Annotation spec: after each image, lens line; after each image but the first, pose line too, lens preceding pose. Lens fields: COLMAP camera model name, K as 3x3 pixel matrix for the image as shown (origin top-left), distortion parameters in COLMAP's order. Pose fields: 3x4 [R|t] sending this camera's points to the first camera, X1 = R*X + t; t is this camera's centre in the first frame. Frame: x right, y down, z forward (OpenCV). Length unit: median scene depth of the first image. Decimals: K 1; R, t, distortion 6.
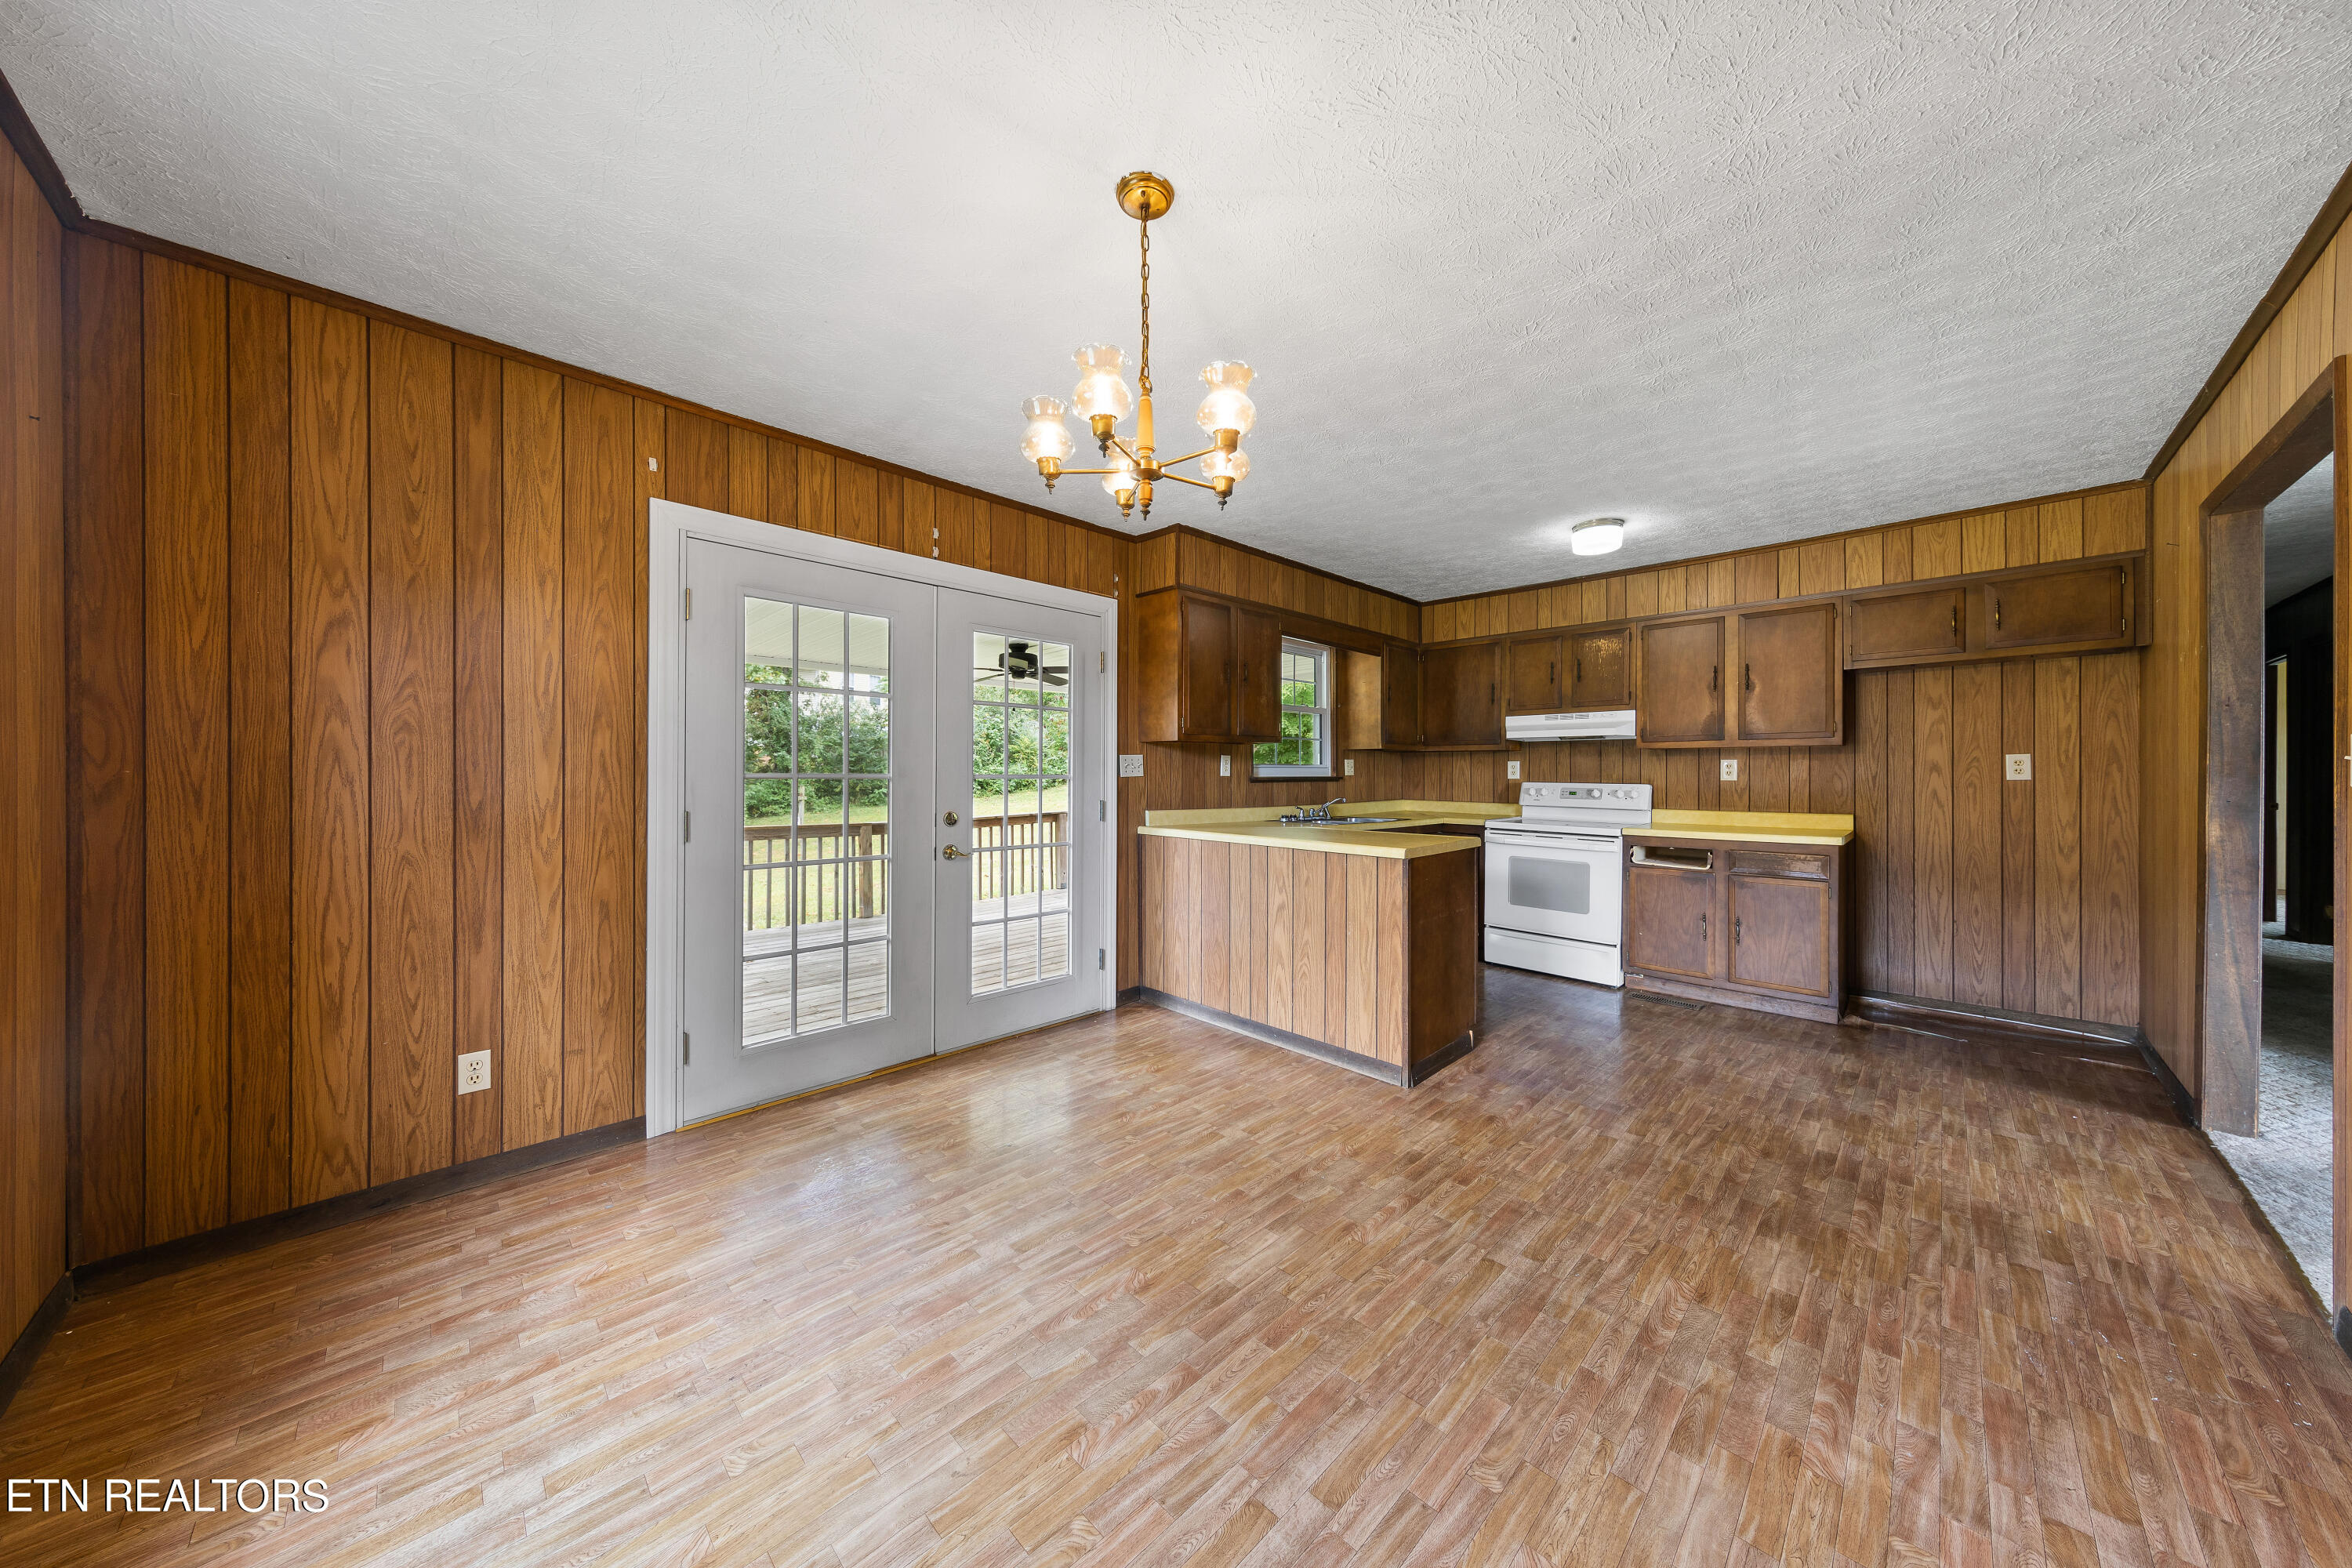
lens RADIAL K [[762.7, 0, 1166.2], [0, 762.7, 776.3], [0, 0, 1]] dist [0.003012, 0.000027]
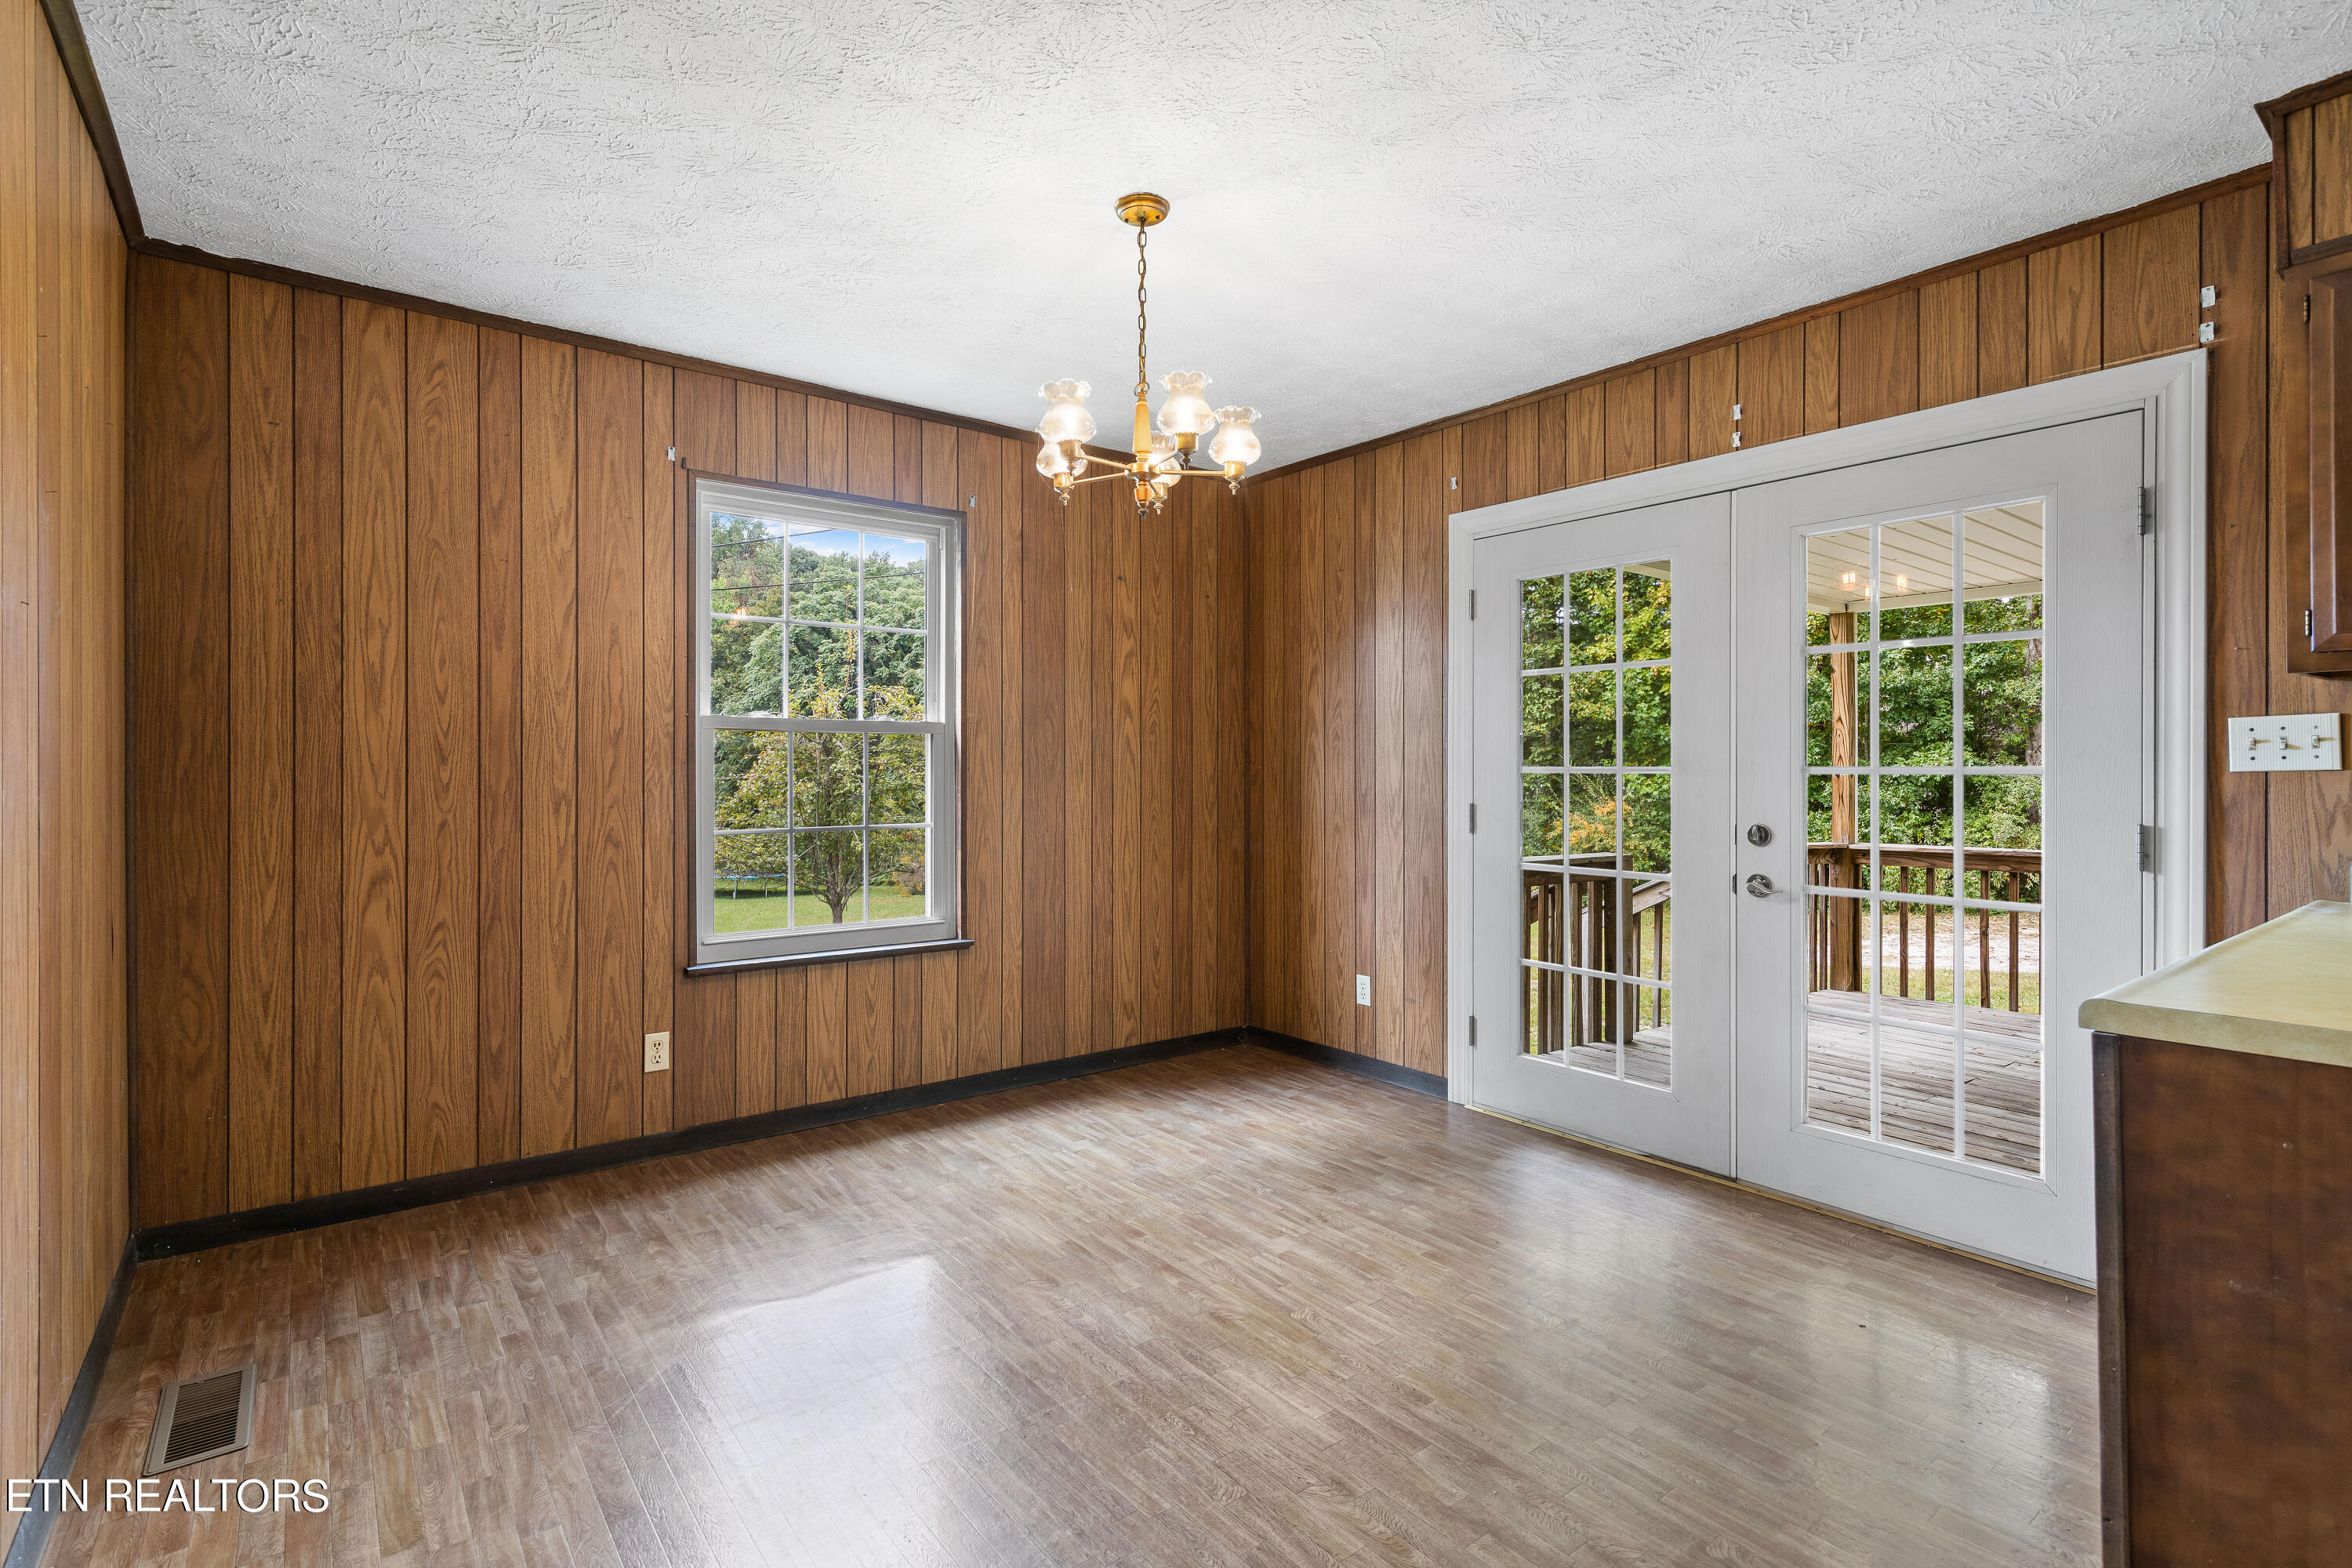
lens RADIAL K [[1113.5, 0, 1168.6], [0, 1113.5, 770.9], [0, 0, 1]] dist [0.005047, -0.000118]
pose [[-0.120741, -0.001132, -0.992683, 0.669454], [-0.002064, 0.999997, -0.000889, 0.002380], [0.992682, 0.001942, -0.120743, 0.555849]]
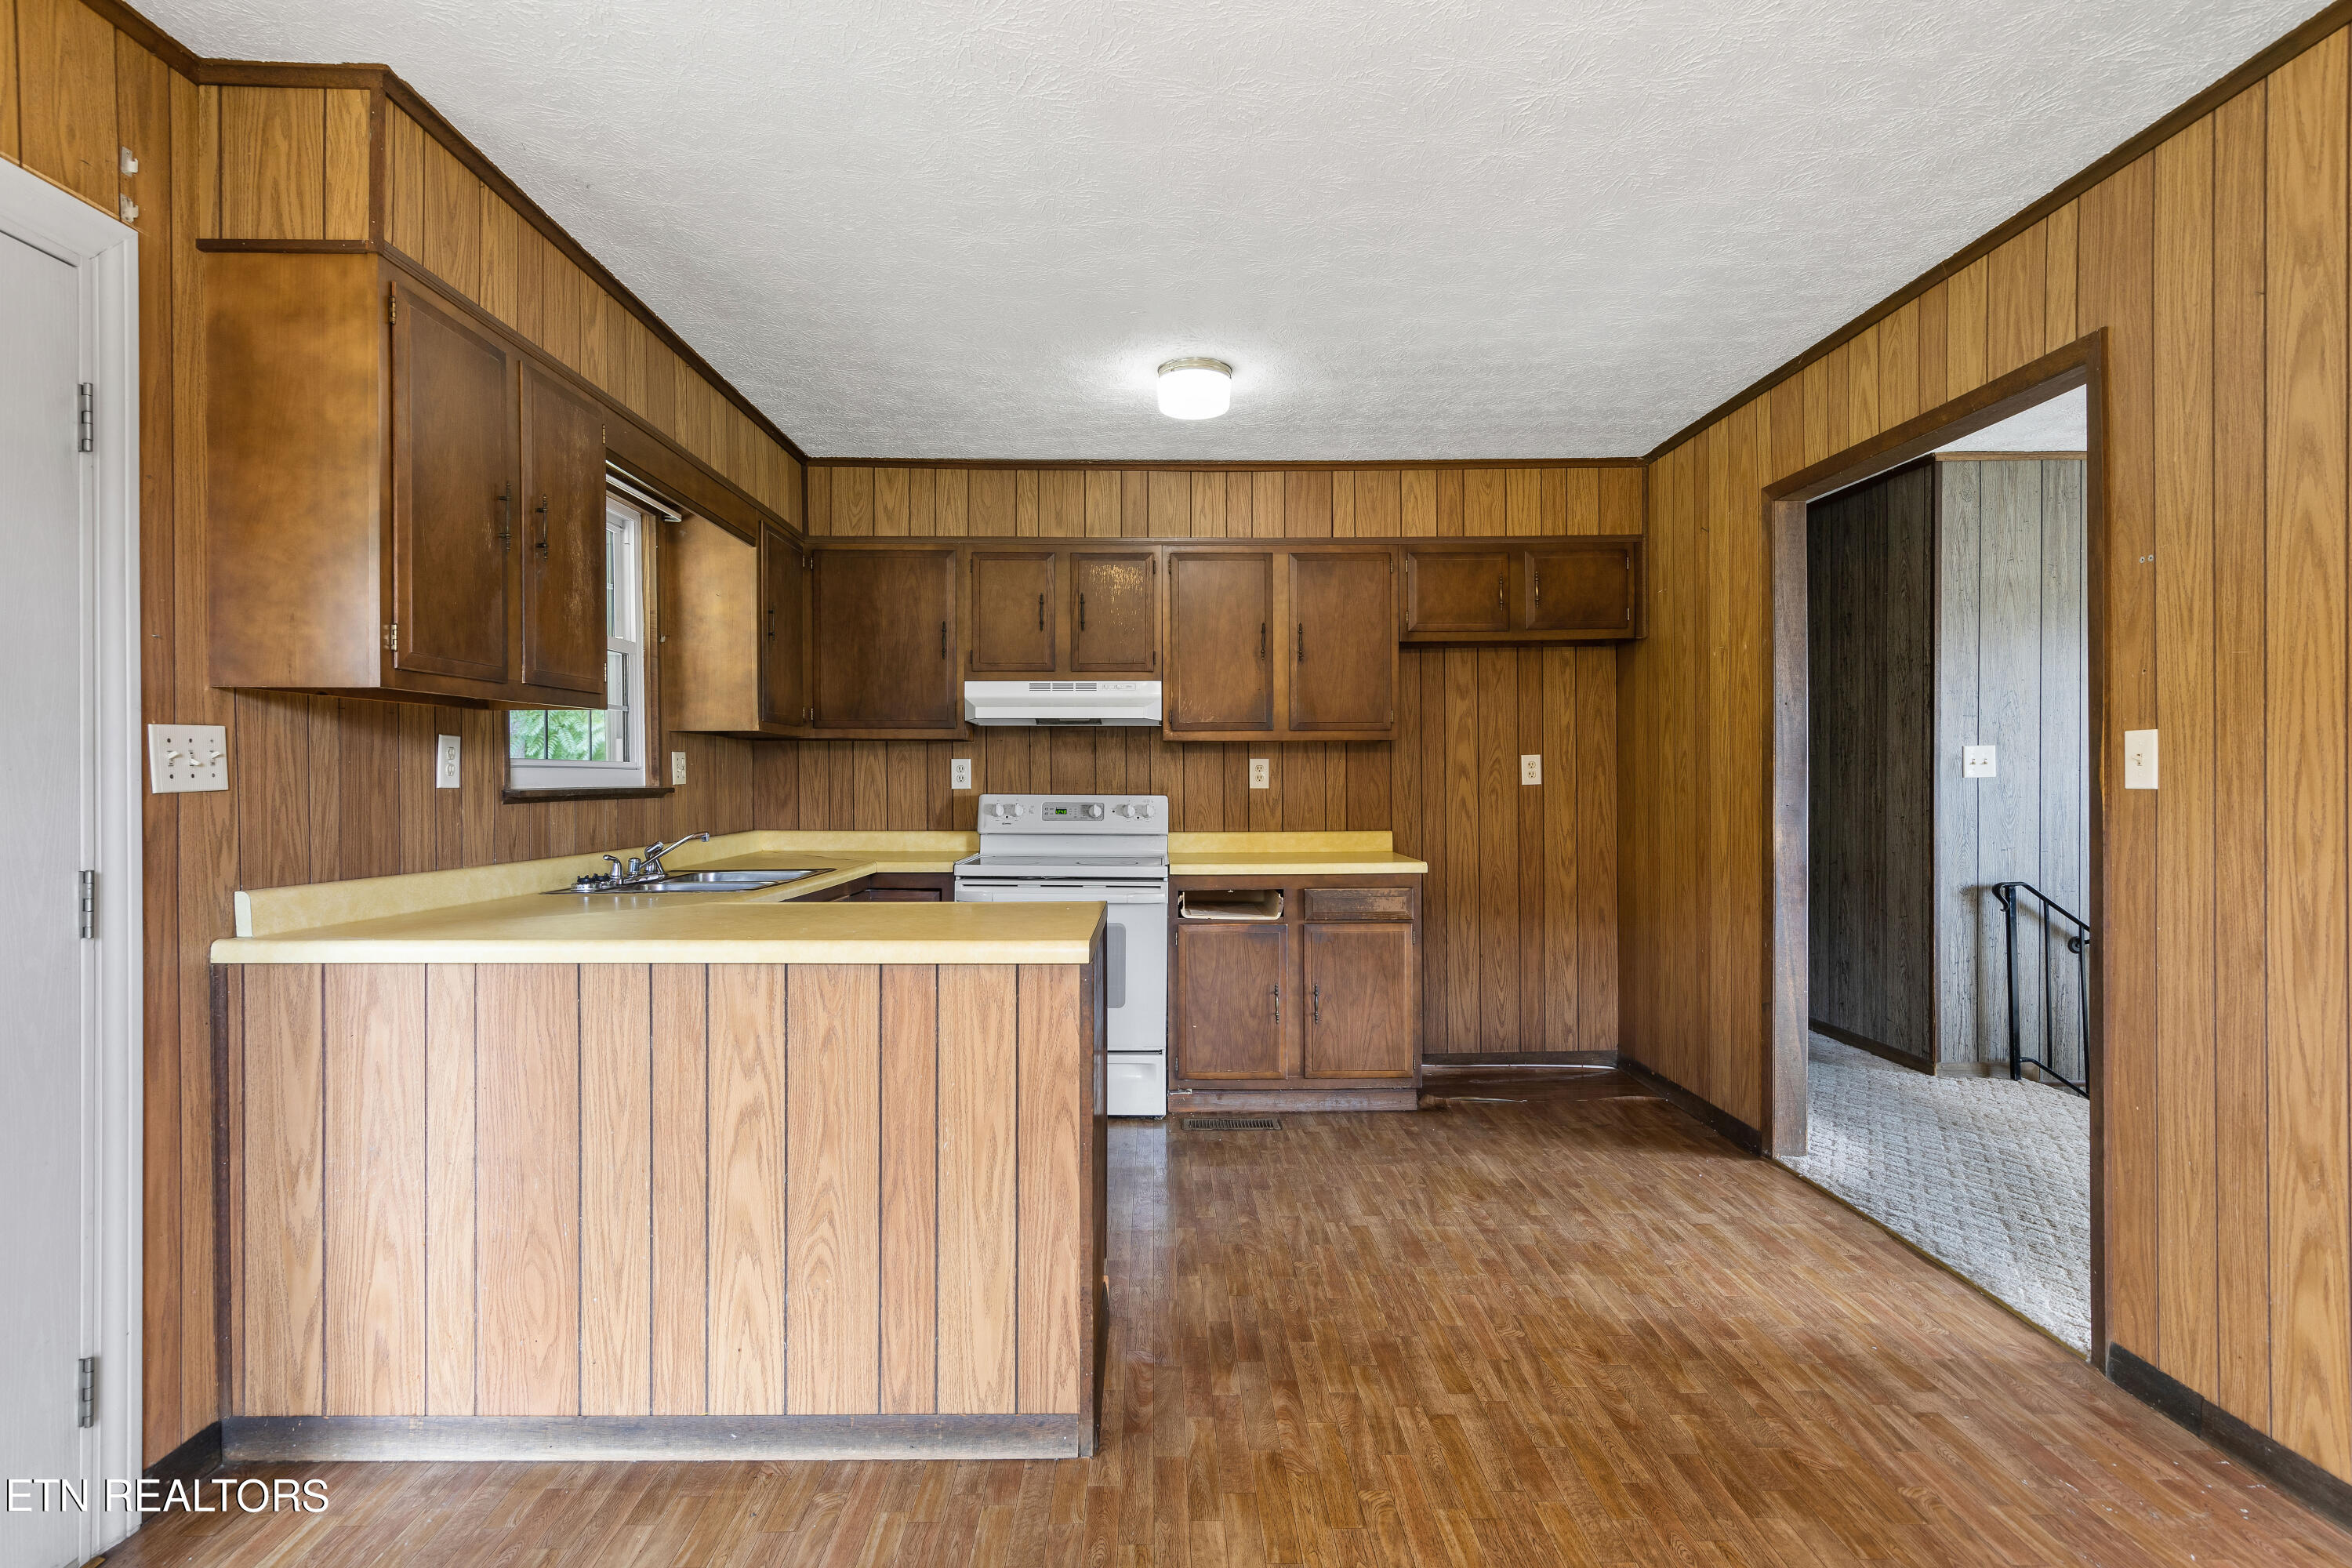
lens RADIAL K [[1189.2, 0, 1176.0], [0, 1189.2, 784.0], [0, 0, 1]] dist [0.006567, 0.000513]
pose [[0.686754, -0.006108, 0.726864, -0.142251], [0.007024, 0.999974, 0.001766, -0.001152], [-0.726856, 0.003893, 0.686779, 0.379824]]
